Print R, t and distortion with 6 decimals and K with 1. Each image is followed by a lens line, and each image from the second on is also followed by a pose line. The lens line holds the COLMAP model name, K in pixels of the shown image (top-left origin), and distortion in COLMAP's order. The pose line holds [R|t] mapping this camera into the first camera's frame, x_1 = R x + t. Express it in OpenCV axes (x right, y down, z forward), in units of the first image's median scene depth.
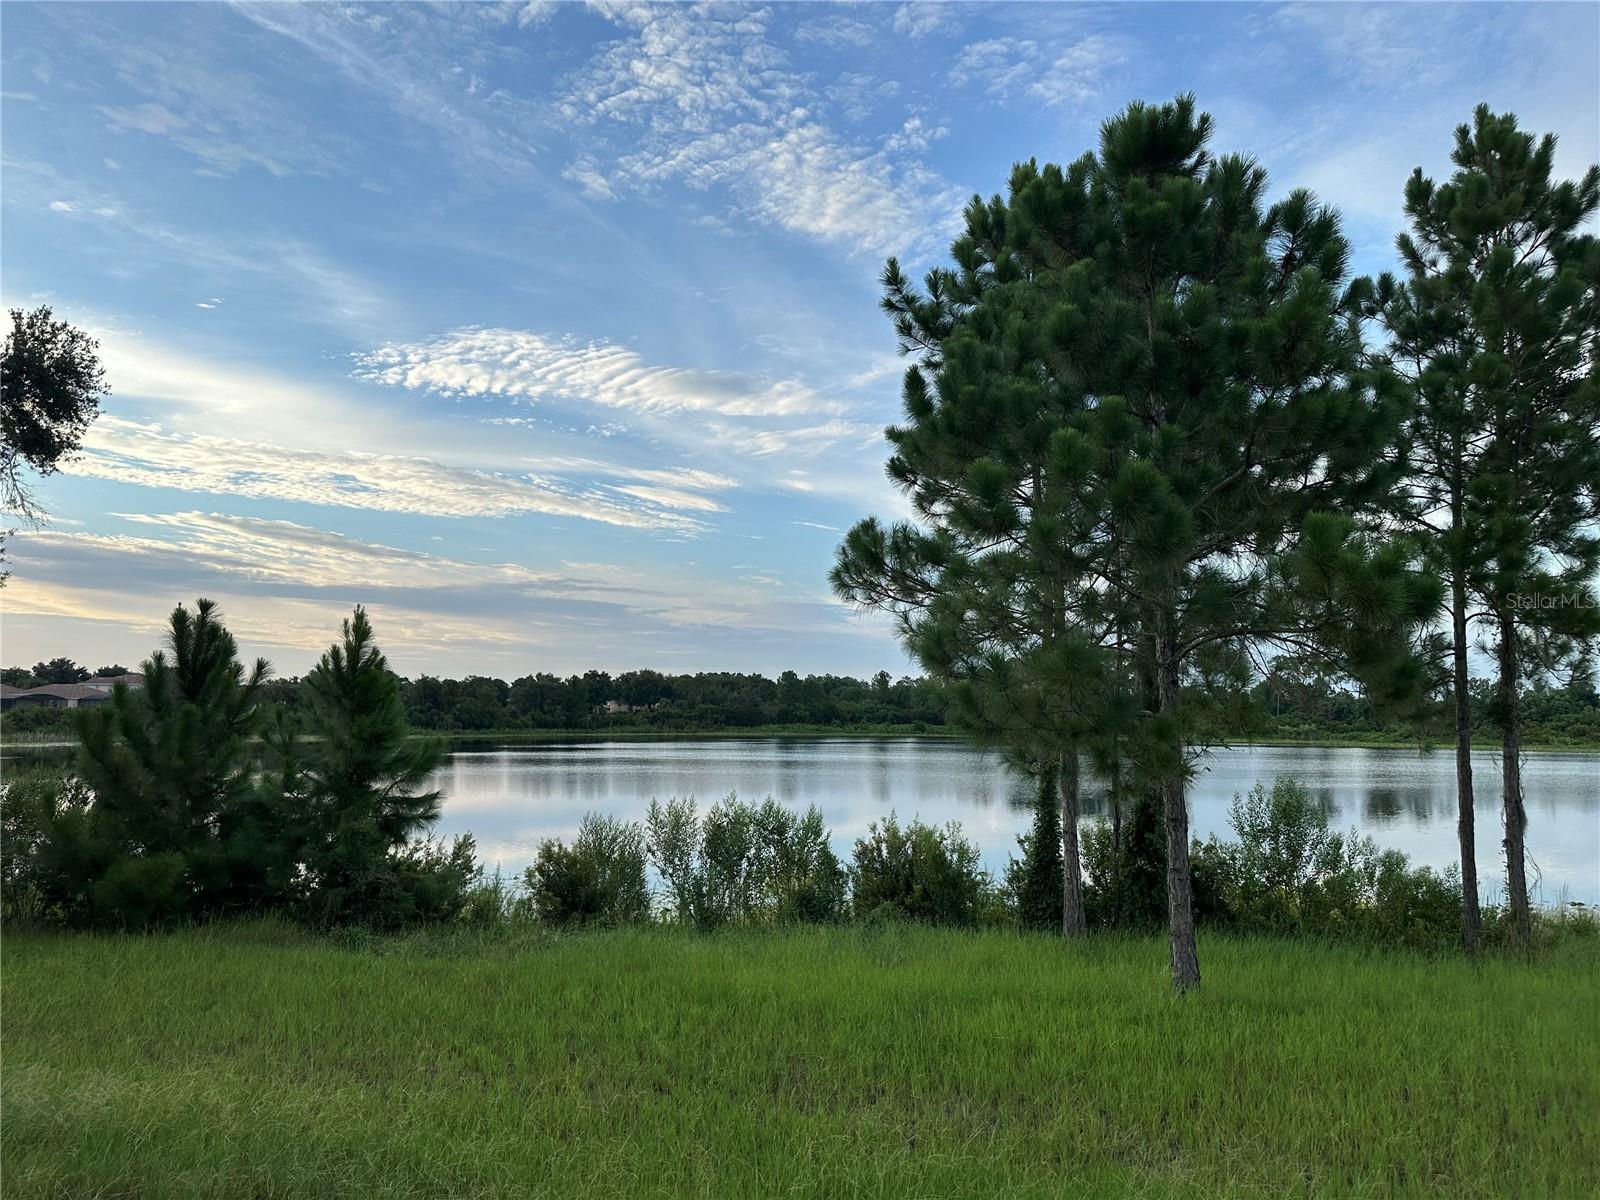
lens RADIAL K [[1125.2, 0, 801.9], [0, 1125.2, 607.9], [0, 0, 1]] dist [0.201245, -0.298460]
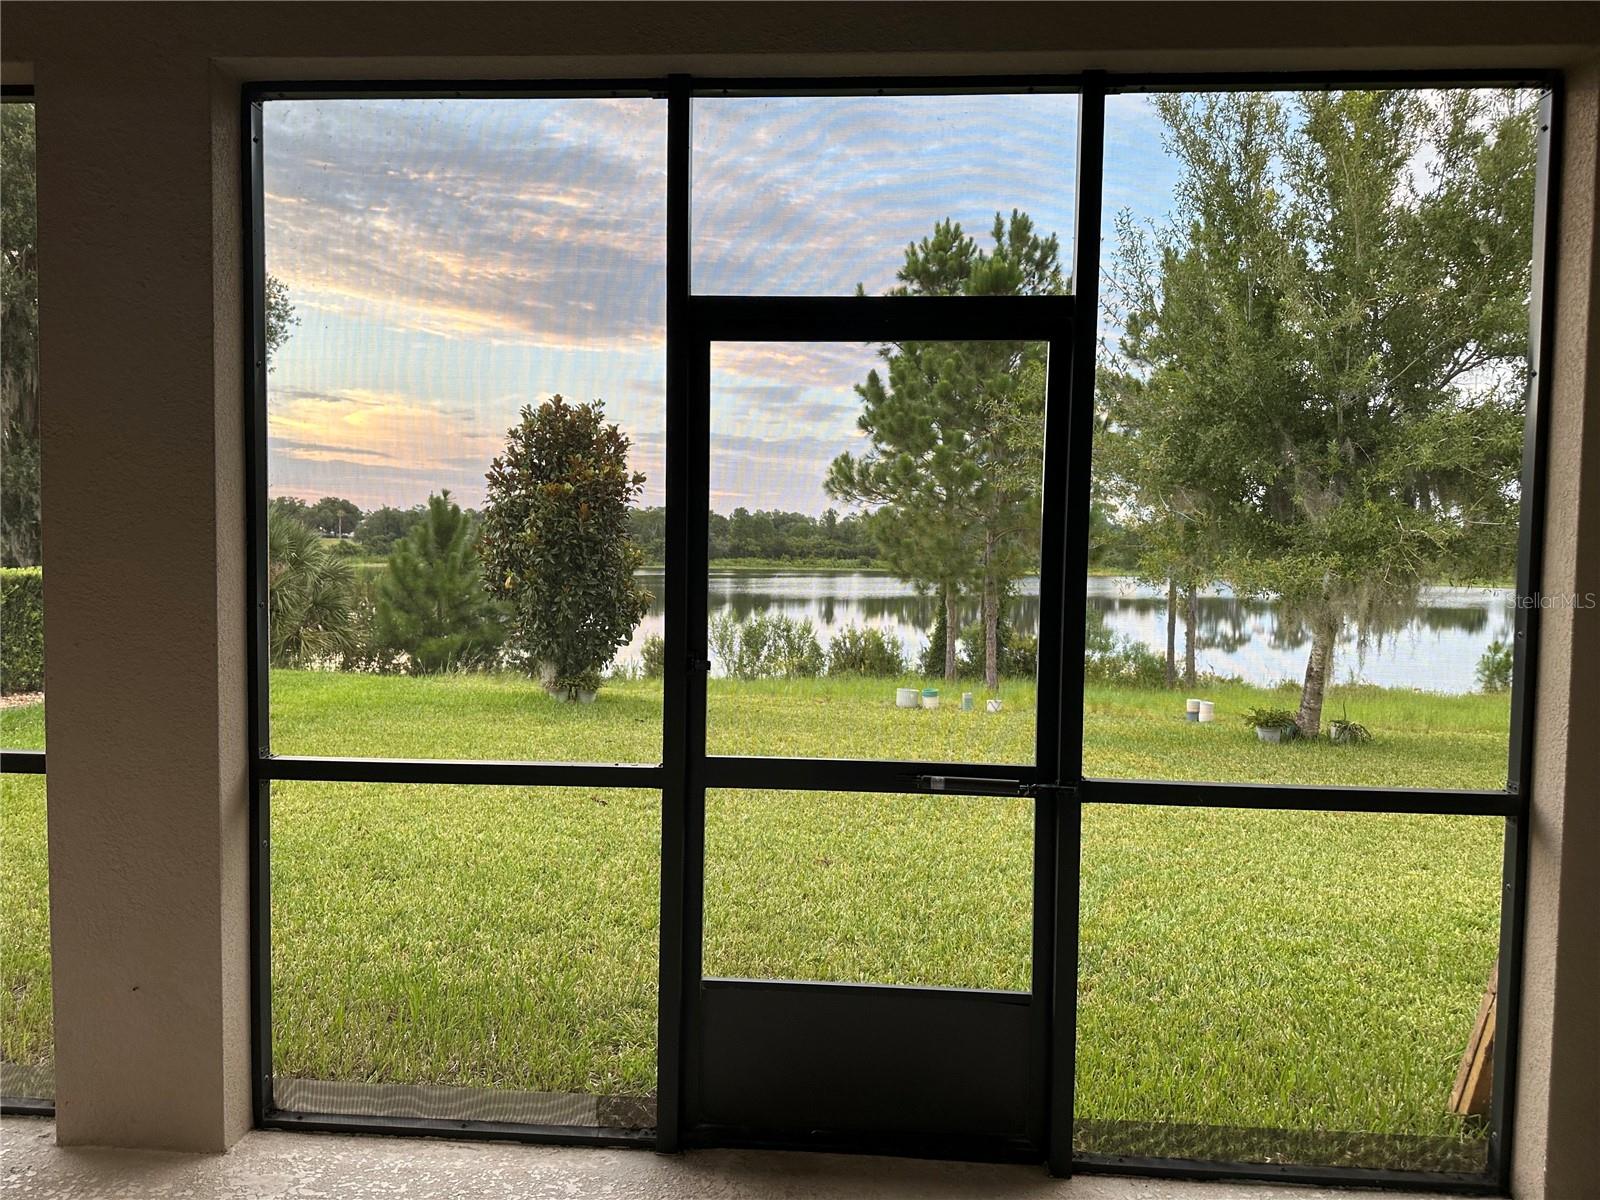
lens RADIAL K [[2065.1, 0, 800.0], [0, 2065.1, 600.0], [0, 0, 1]] dist [0.001353, -0.000978]
pose [[0.996758, 0.007437, 0.080111, -0.240555], [-0.018049, 0.991008, 0.132577, -0.249192], [-0.078405, -0.133594, 0.987930, -1.978984]]
